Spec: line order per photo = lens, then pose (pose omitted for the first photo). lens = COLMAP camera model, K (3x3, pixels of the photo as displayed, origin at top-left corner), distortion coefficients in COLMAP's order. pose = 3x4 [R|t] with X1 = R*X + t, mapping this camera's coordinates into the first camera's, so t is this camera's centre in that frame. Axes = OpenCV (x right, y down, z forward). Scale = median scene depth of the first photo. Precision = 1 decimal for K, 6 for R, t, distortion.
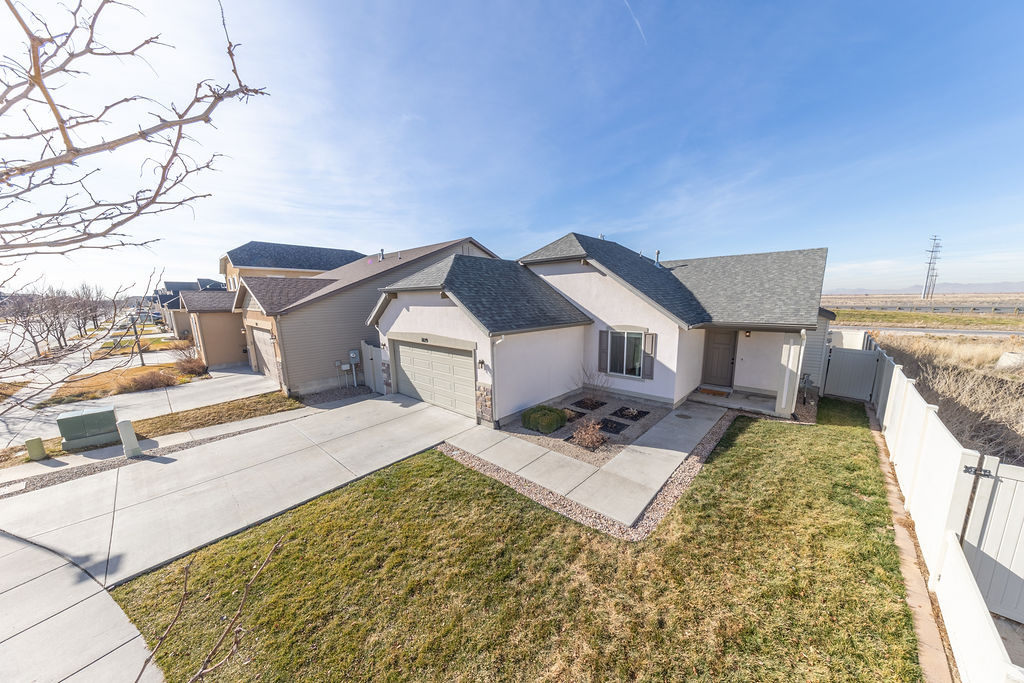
lens RADIAL K [[324.6, 0, 531.5], [0, 324.6, 357.1], [0, 0, 1]] dist [0.001755, -0.000236]
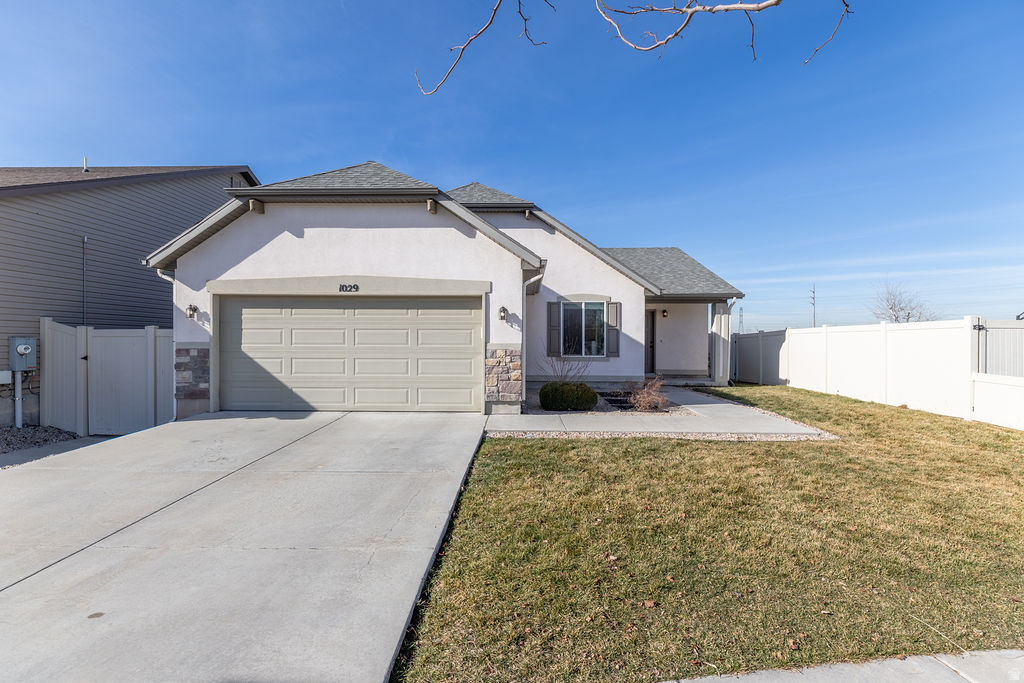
lens RADIAL K [[470.3, 0, 512.2], [0, 470.3, 342.6], [0, 0, 1]] dist [-0.002819, 0.000004]
pose [[0.781260, 0.014012, 0.624049, -0.578407], [0.093903, 0.985732, -0.139692, 0.168920], [-0.617102, 0.167735, 0.768797, 0.210156]]
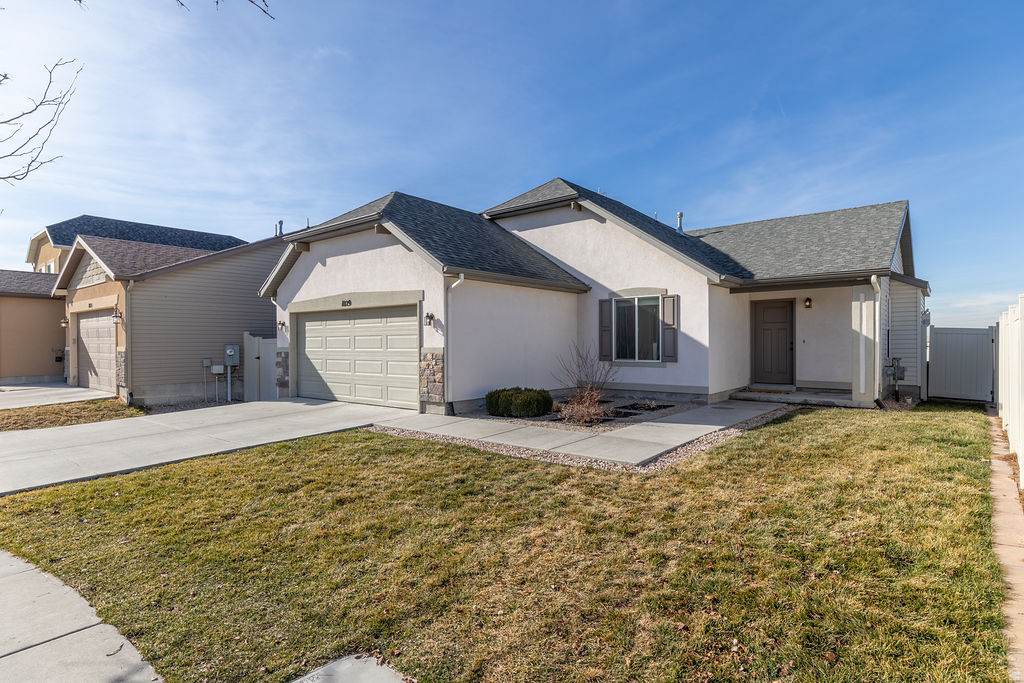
lens RADIAL K [[526.4, 0, 510.8], [0, 526.4, 341.7], [0, 0, 1]] dist [-0.014041, 0.006126]
pose [[0.999724, 0.006238, 0.022638, -0.003848], [-0.002185, 0.984596, -0.174830, 0.210672], [-0.023380, 0.174733, 0.984338, -0.090157]]
